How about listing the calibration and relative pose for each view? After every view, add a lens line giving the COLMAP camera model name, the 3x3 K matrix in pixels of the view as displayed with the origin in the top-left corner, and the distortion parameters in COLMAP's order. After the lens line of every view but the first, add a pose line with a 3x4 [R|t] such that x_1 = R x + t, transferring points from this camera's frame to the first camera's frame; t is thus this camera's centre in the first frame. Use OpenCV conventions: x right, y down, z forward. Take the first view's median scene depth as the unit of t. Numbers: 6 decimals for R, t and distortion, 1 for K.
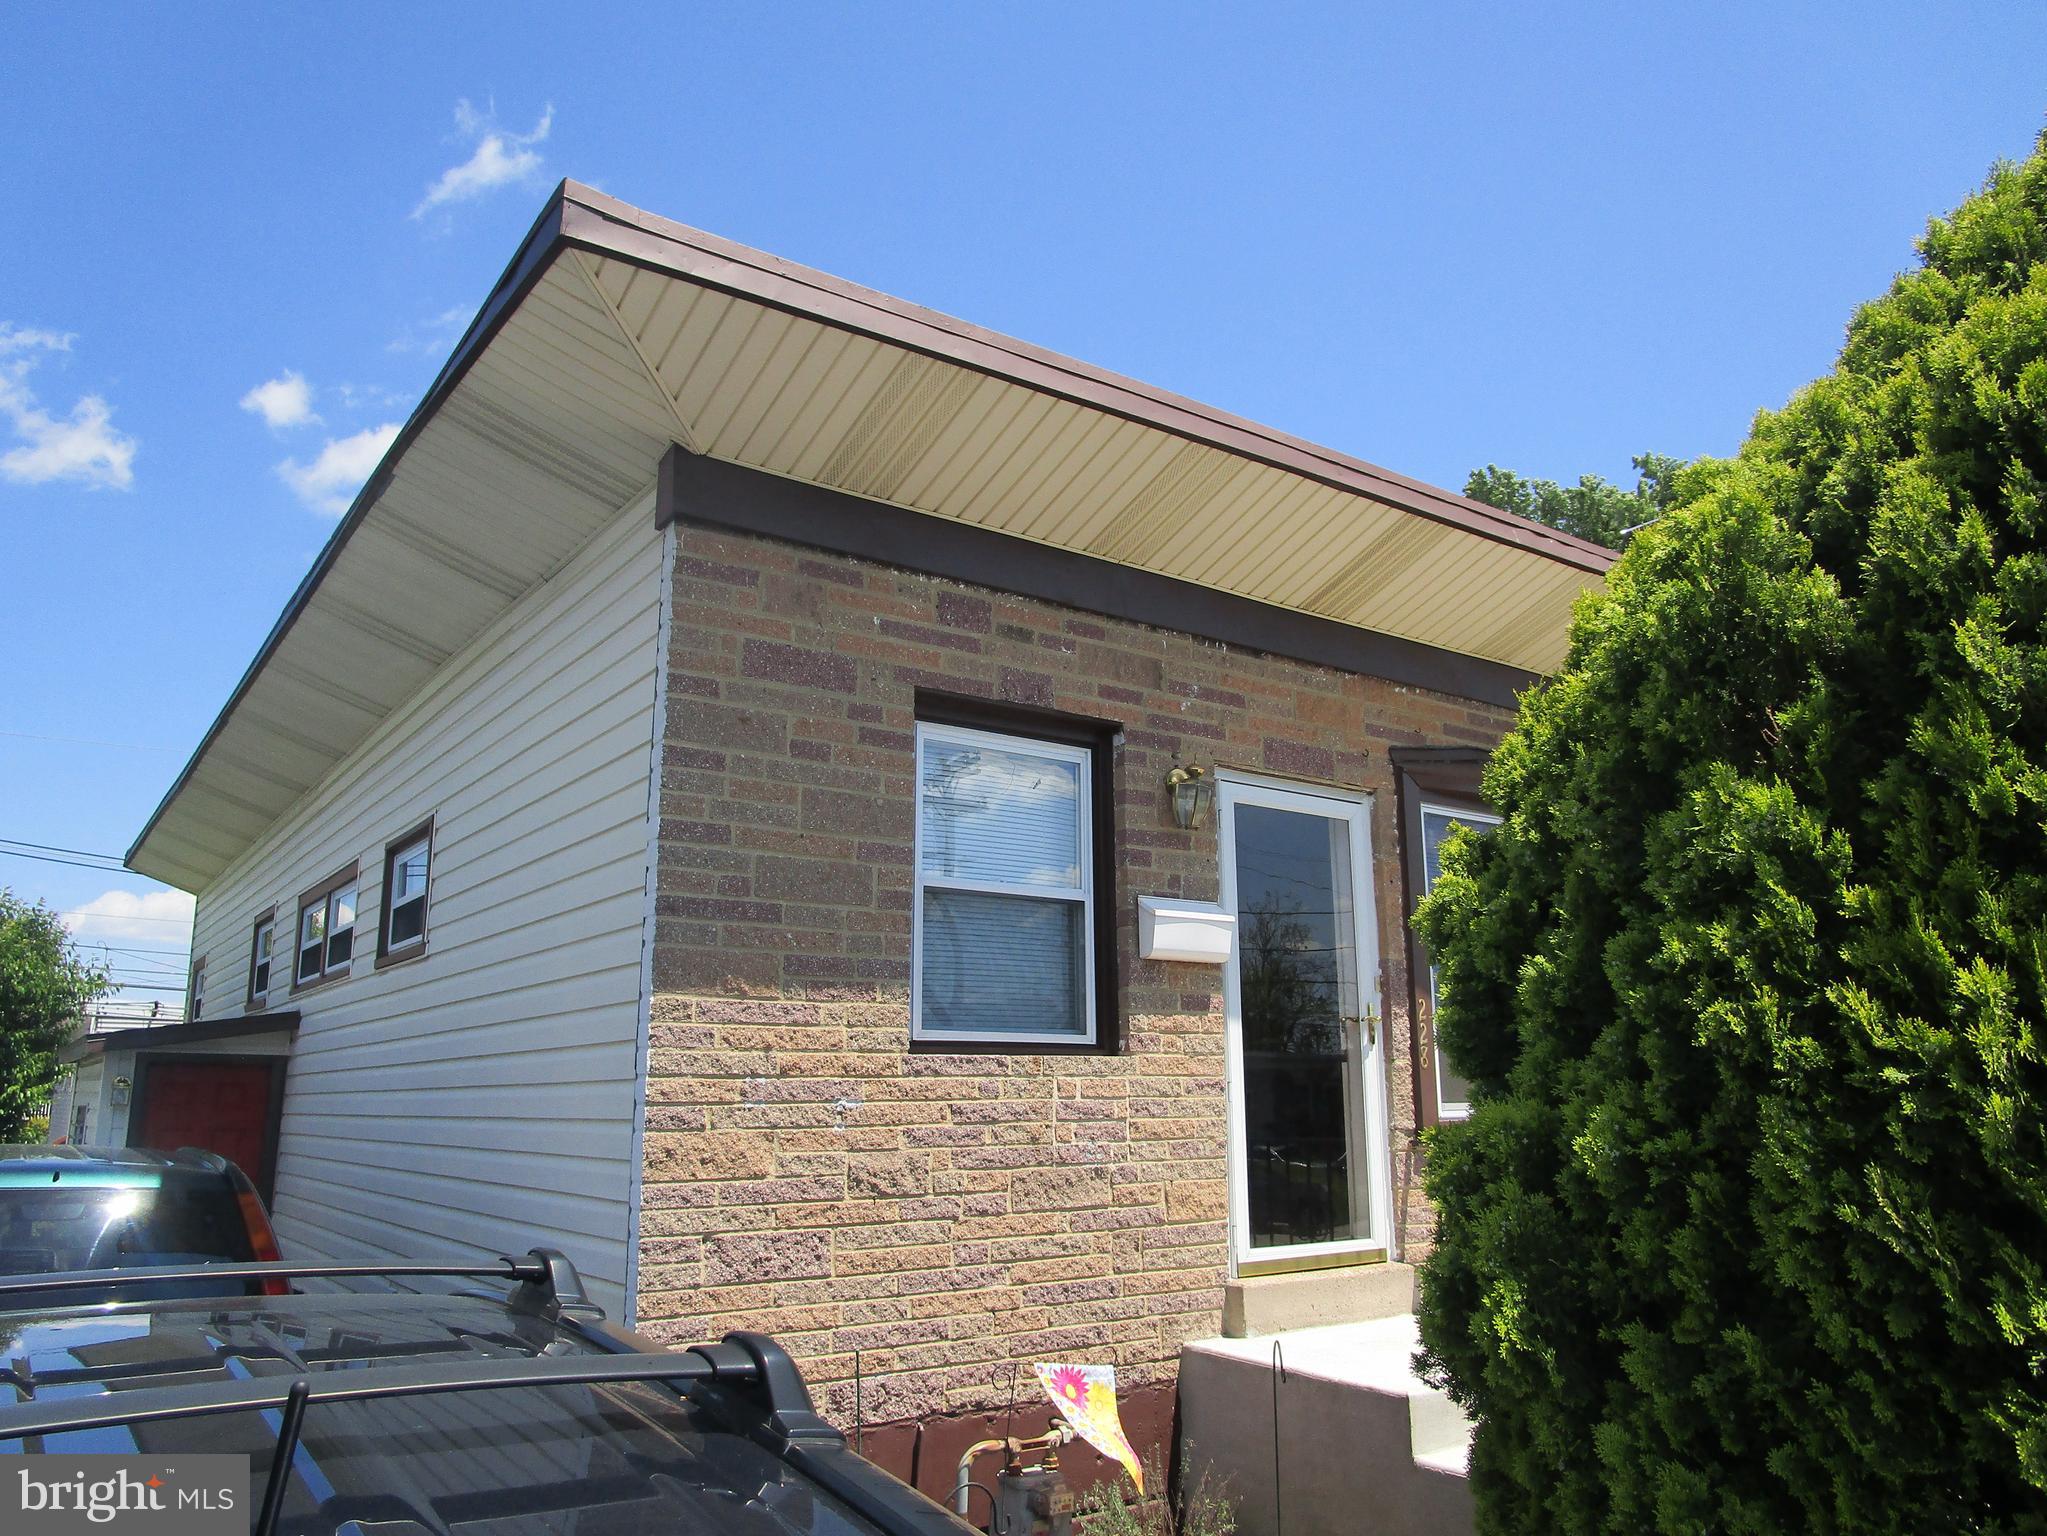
lens RADIAL K [[1464.8, 0, 1026.6], [0, 1464.8, 756.2], [0, 0, 1]] dist [-0.022691, 0.011511]
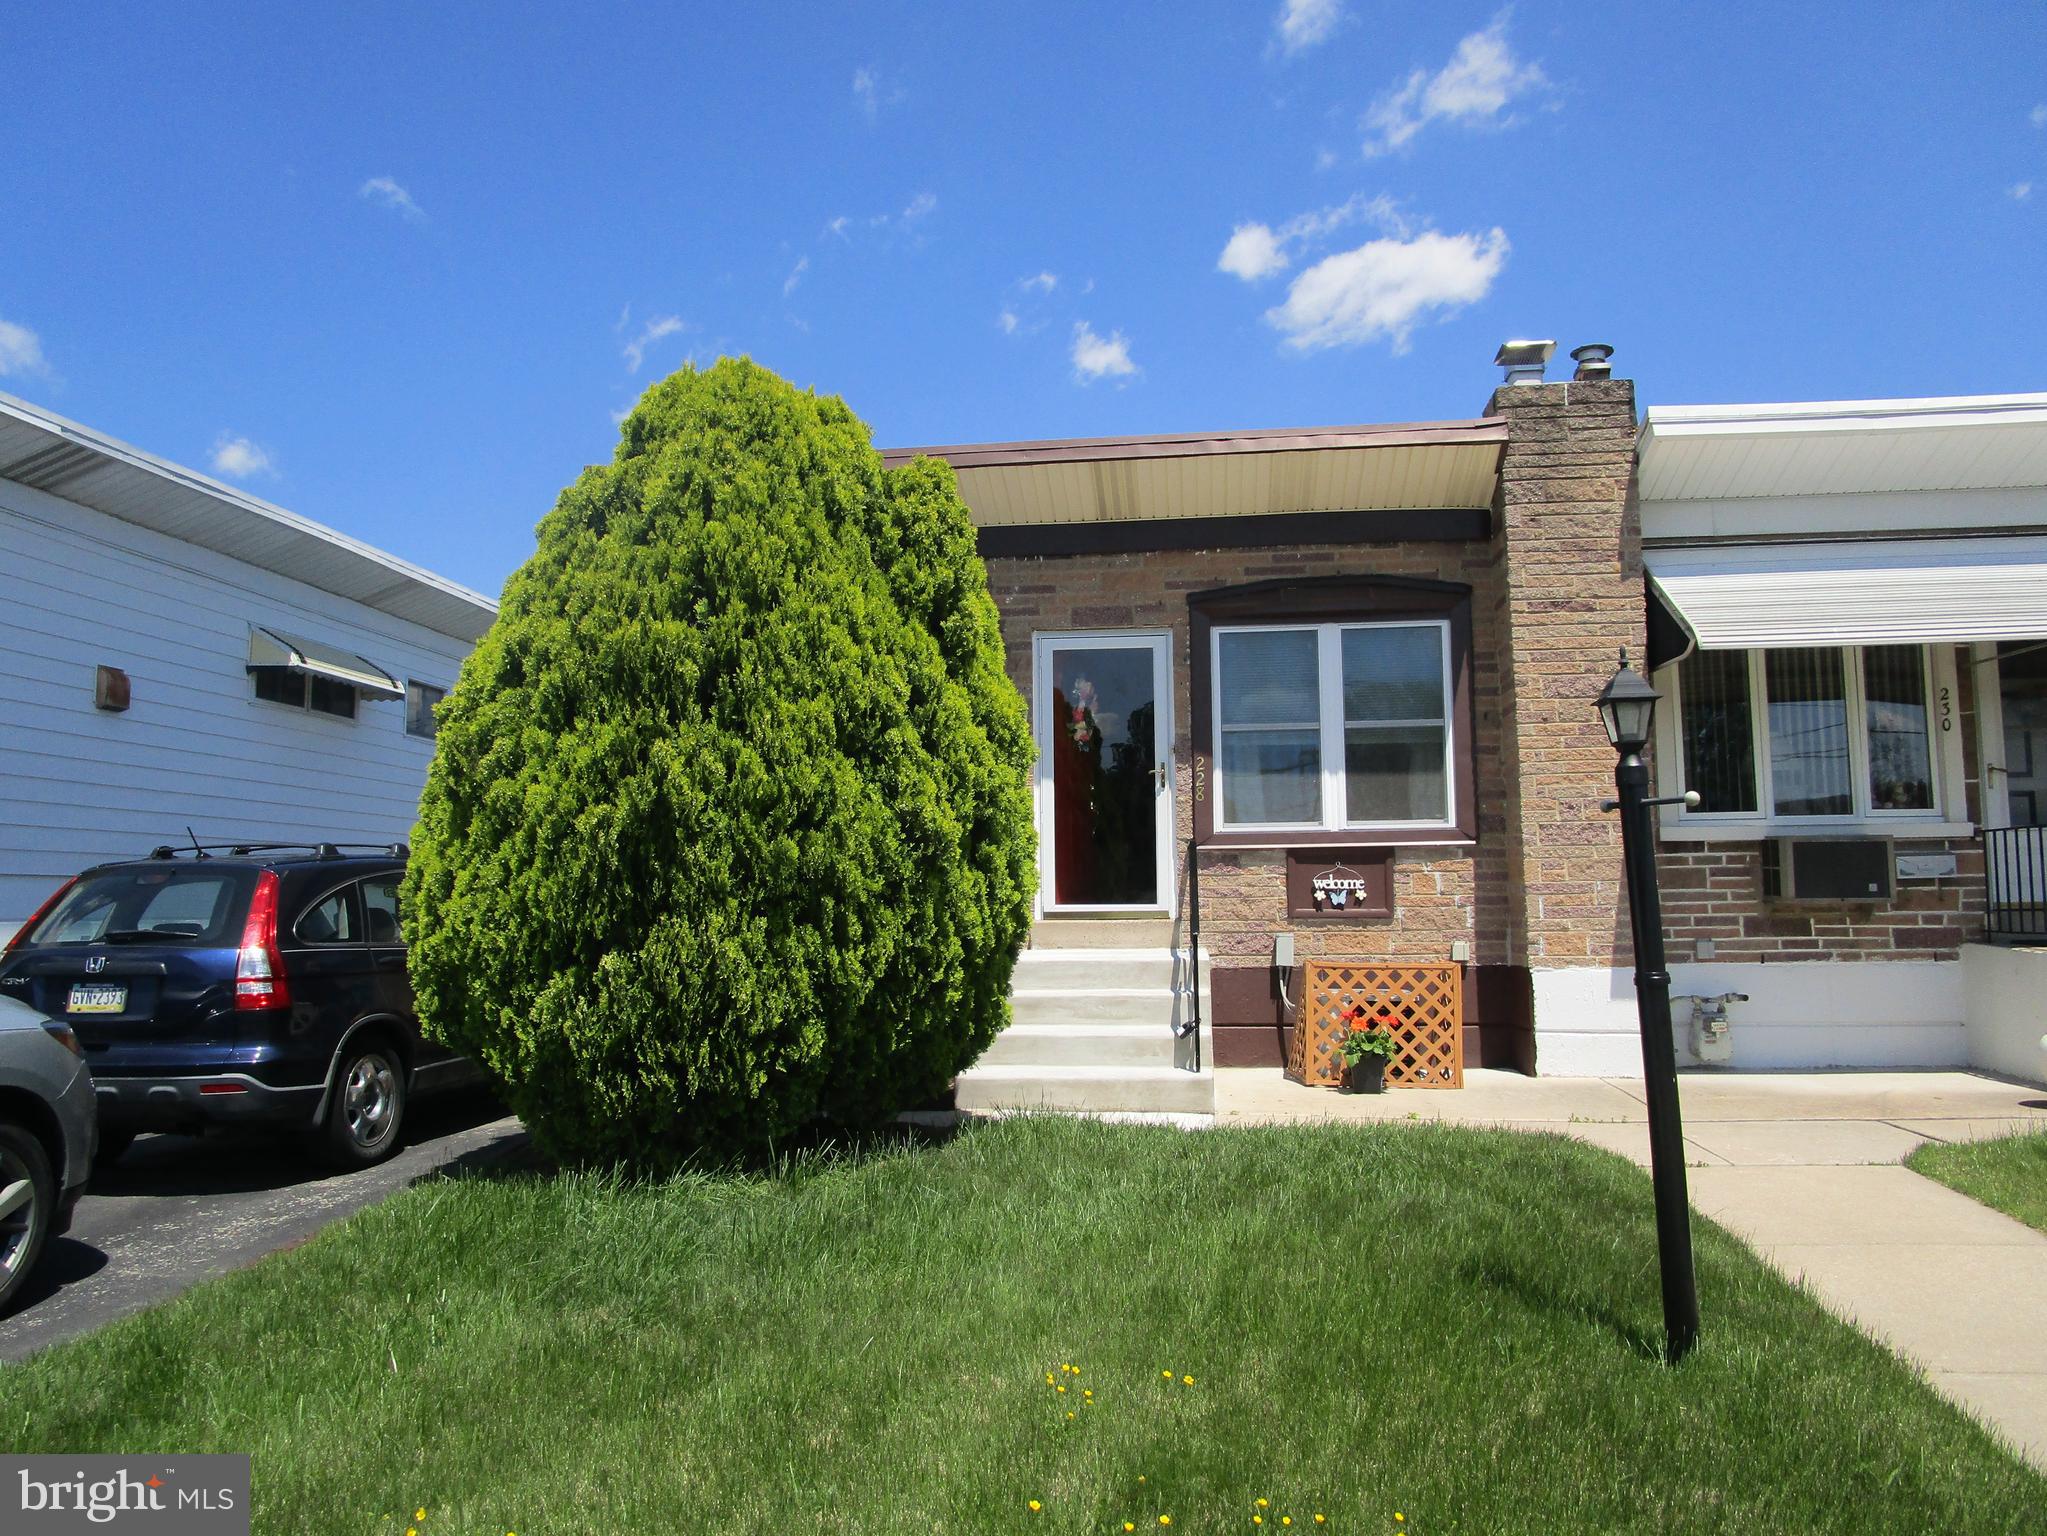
lens RADIAL K [[1464.8, 0, 1026.6], [0, 1464.8, 756.2], [0, 0, 1]] dist [-0.022691, 0.011511]
pose [[0.730645, -0.069816, -0.679179, 1.426059], [0.159461, 0.984696, 0.070323, 0.032348], [0.663875, -0.159684, 0.730596, -0.305282]]
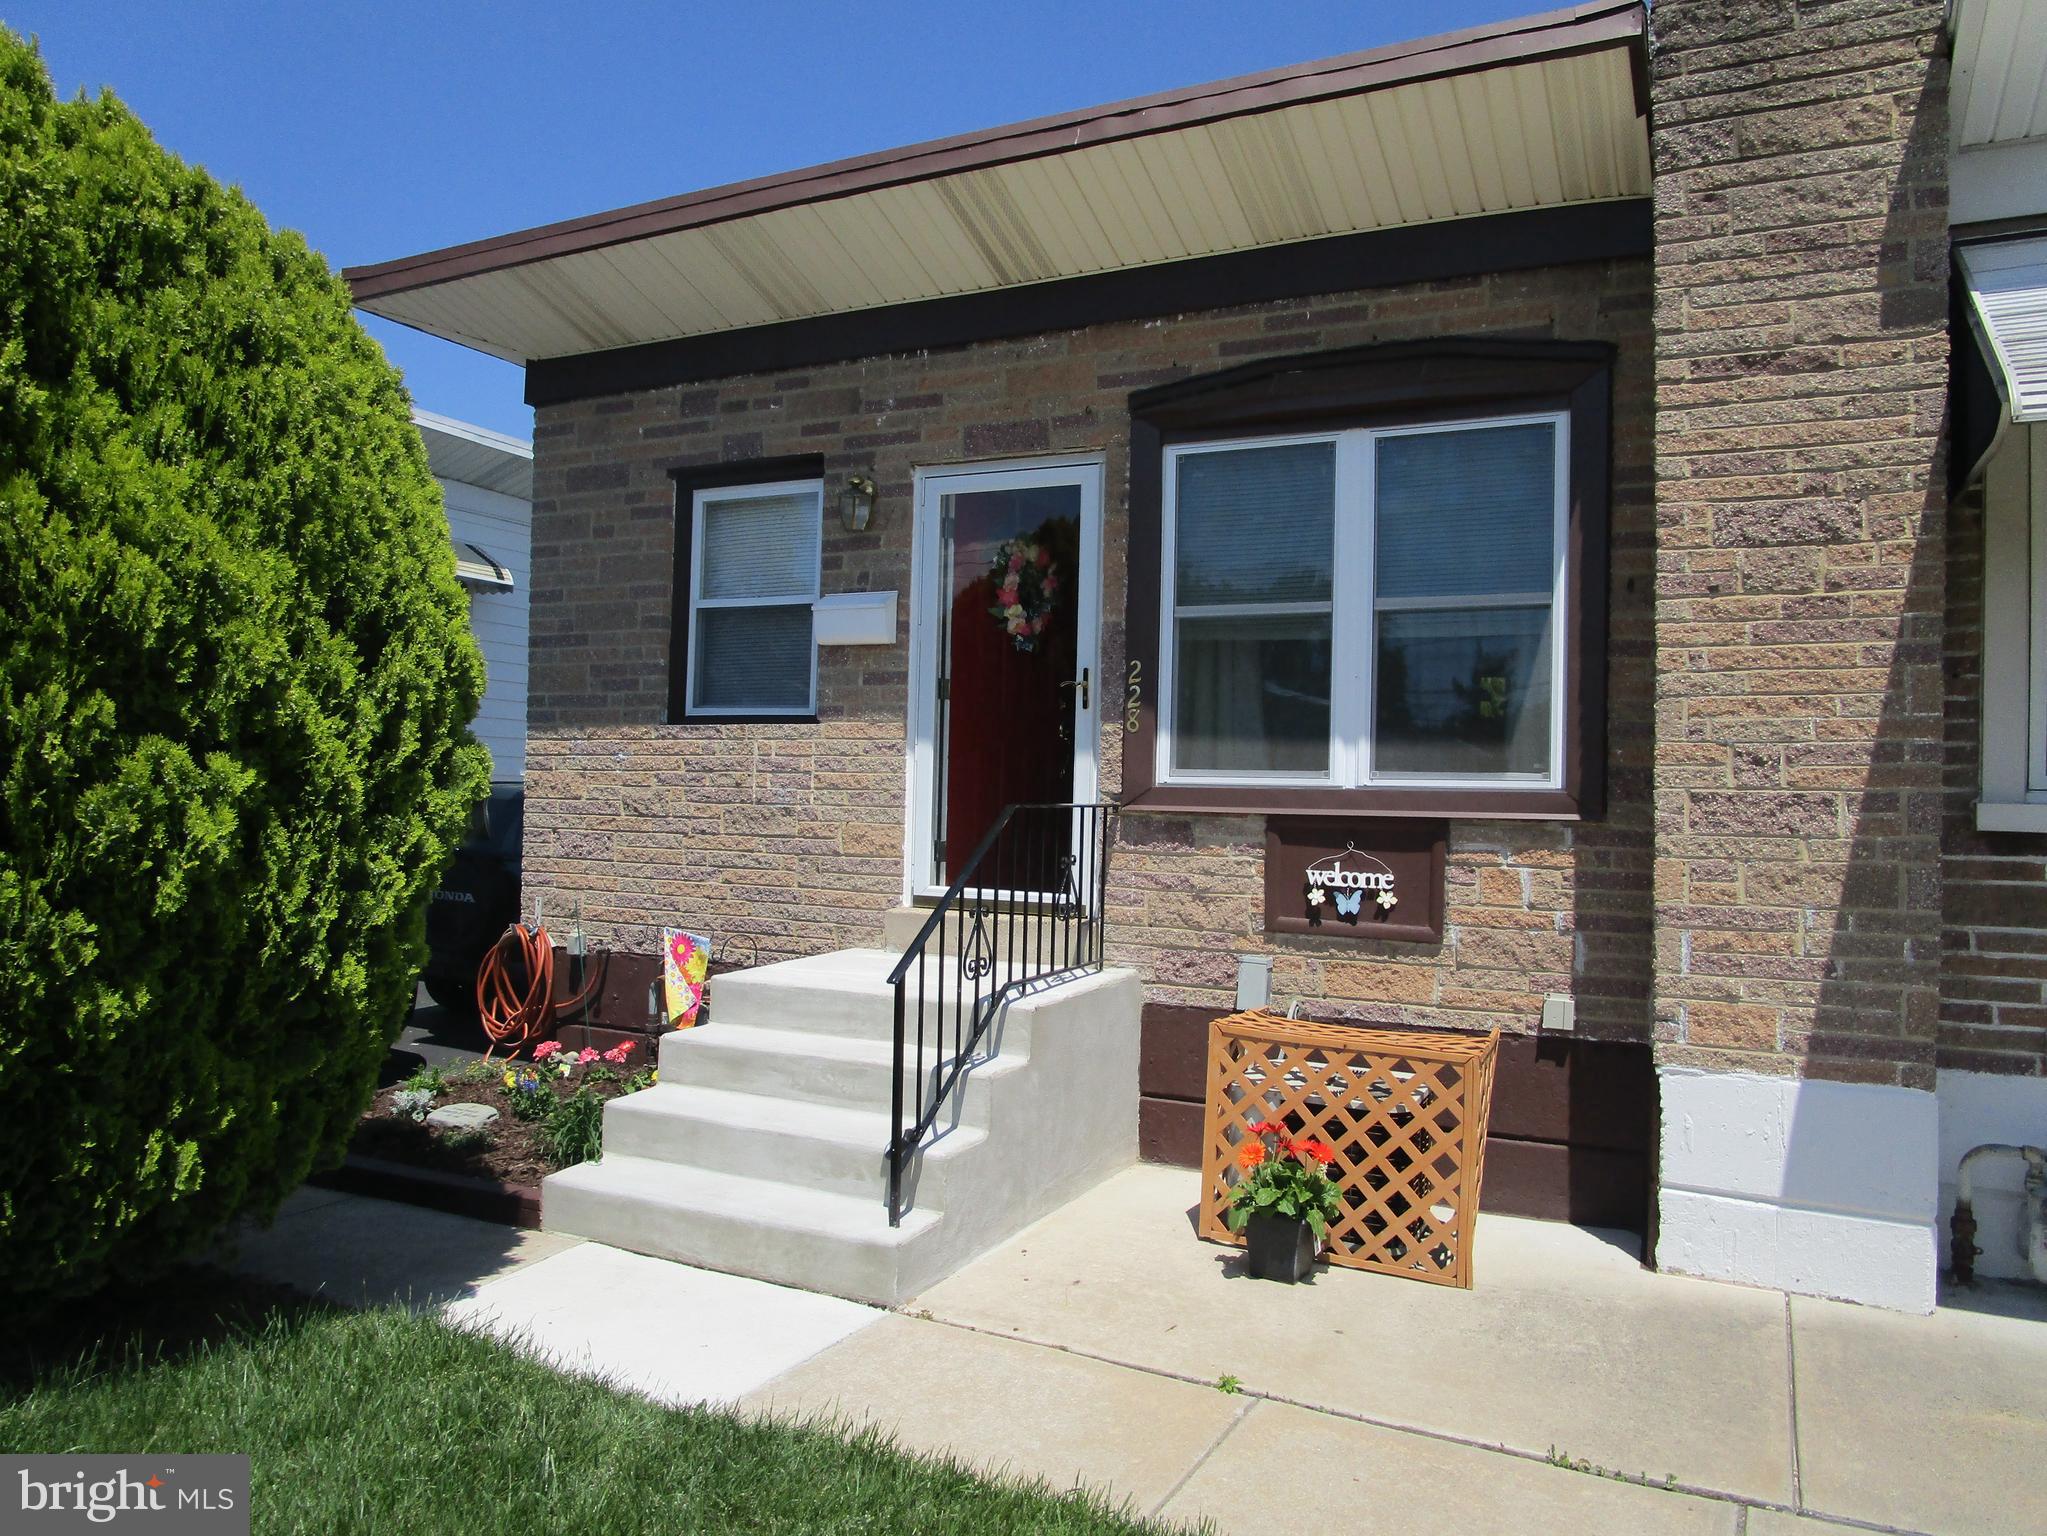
lens RADIAL K [[1464.8, 0, 1026.6], [0, 1464.8, 756.2], [0, 0, 1]] dist [-0.022691, 0.011511]
pose [[0.457485, -0.007501, -0.889186, 1.297976], [0.174601, 0.981256, 0.081554, 0.164785], [0.871907, -0.192562, 0.450220, 0.598545]]
